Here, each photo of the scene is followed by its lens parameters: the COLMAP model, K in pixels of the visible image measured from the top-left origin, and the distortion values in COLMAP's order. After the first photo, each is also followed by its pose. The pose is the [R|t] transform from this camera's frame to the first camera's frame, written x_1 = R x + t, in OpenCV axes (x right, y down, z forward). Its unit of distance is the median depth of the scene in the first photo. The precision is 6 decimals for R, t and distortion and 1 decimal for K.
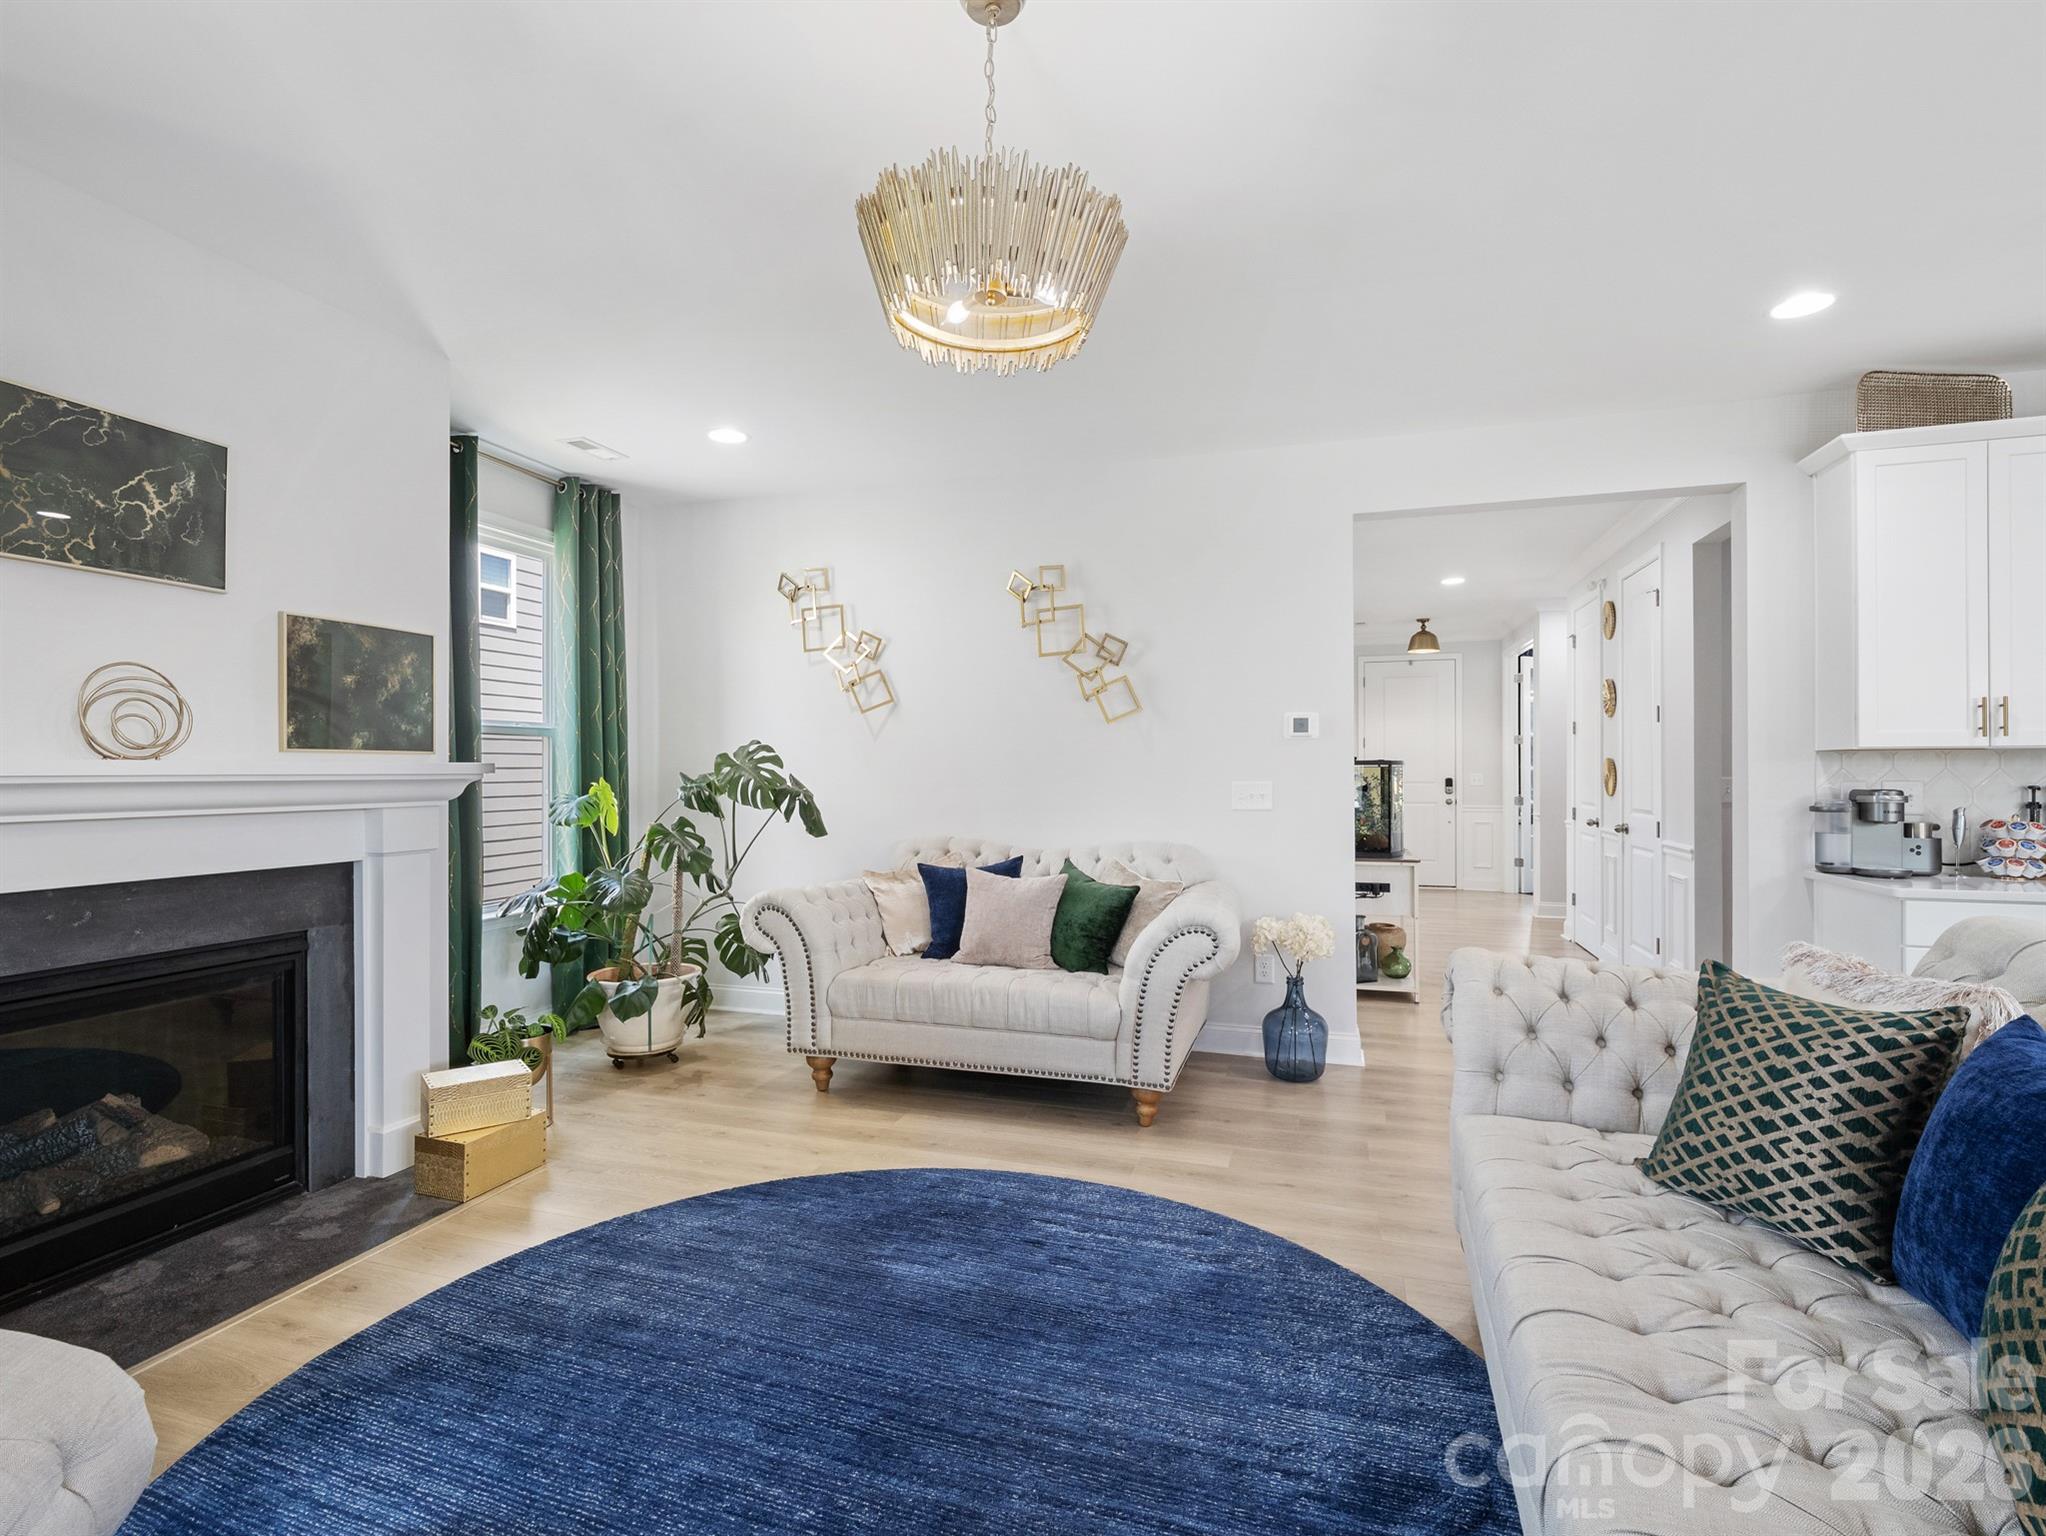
lens RADIAL K [[989.2, 0, 1021.7], [0, 989.2, 770.0], [0, 0, 1]] dist [0.000144, -0.000355]
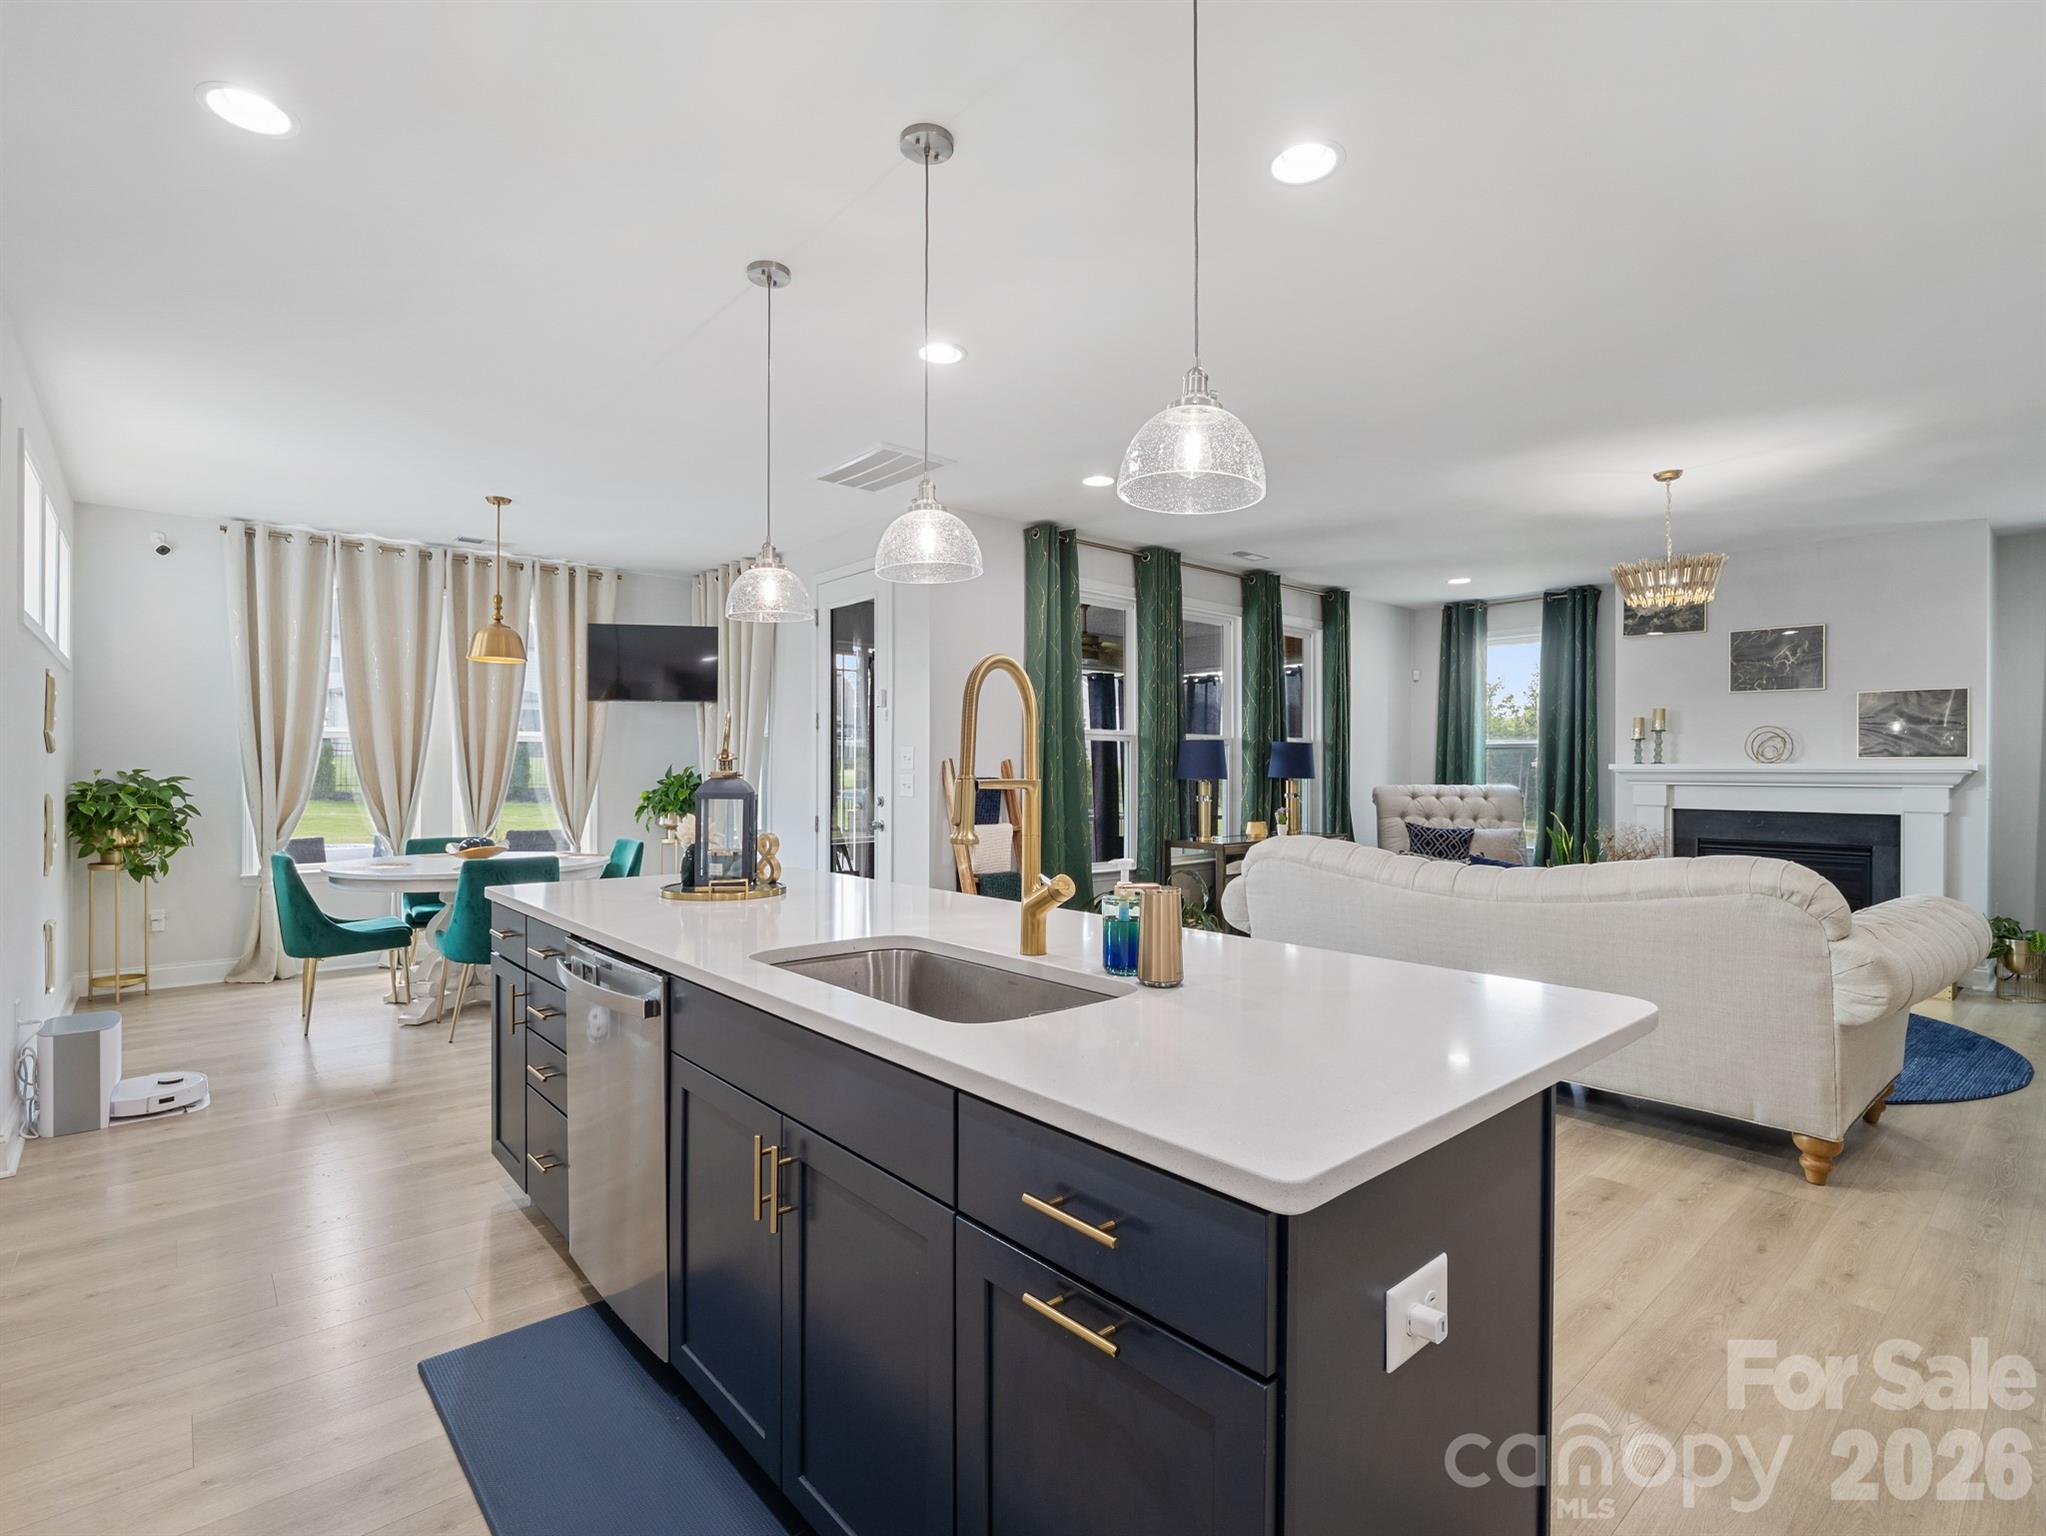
lens RADIAL K [[983.8, 0, 1018.8], [0, 983.8, 767.6], [0, 0, 1]] dist [-0.000265, -0.008320]
pose [[-0.520968, -0.005814, -0.853557, 1.863581], [-0.007629, 0.999969, -0.002155, 0.017476], [0.853542, 0.005388, -0.520995, 0.533769]]
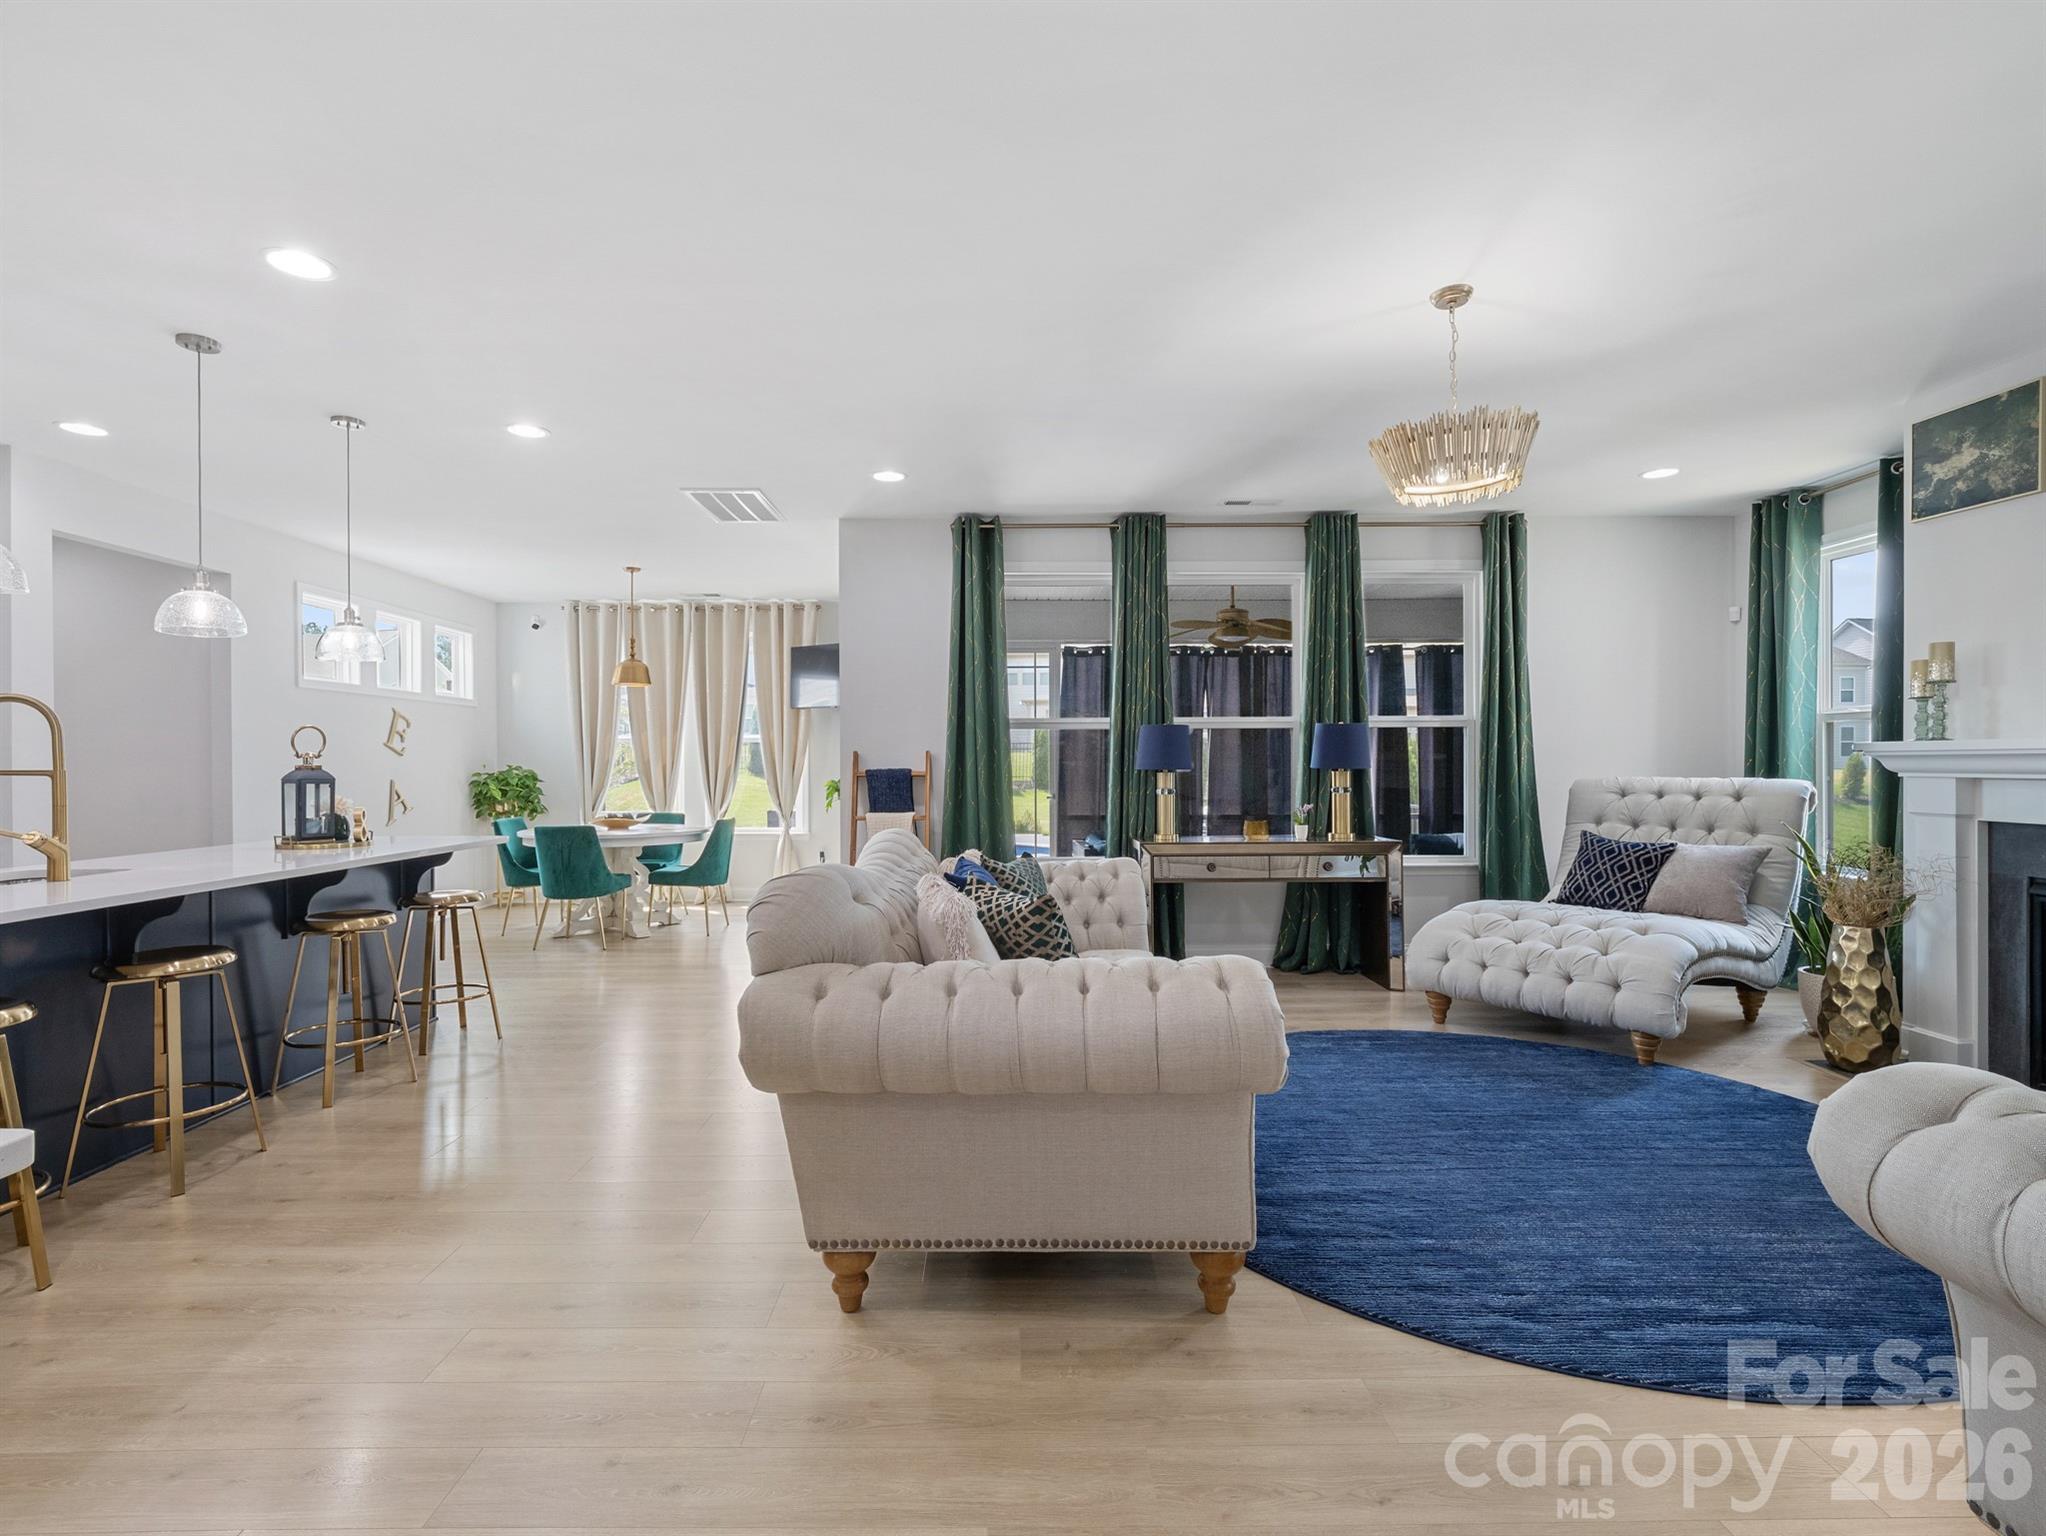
lens RADIAL K [[989.2, 0, 1021.7], [0, 989.2, 770.0], [0, 0, 1]] dist [0.000144, -0.000355]
pose [[-0.950470, 0.004114, -0.310789, 0.732987], [0.001059, 0.999949, 0.009997, 0.016525], [0.310815, 0.009173, -0.950426, 1.430622]]
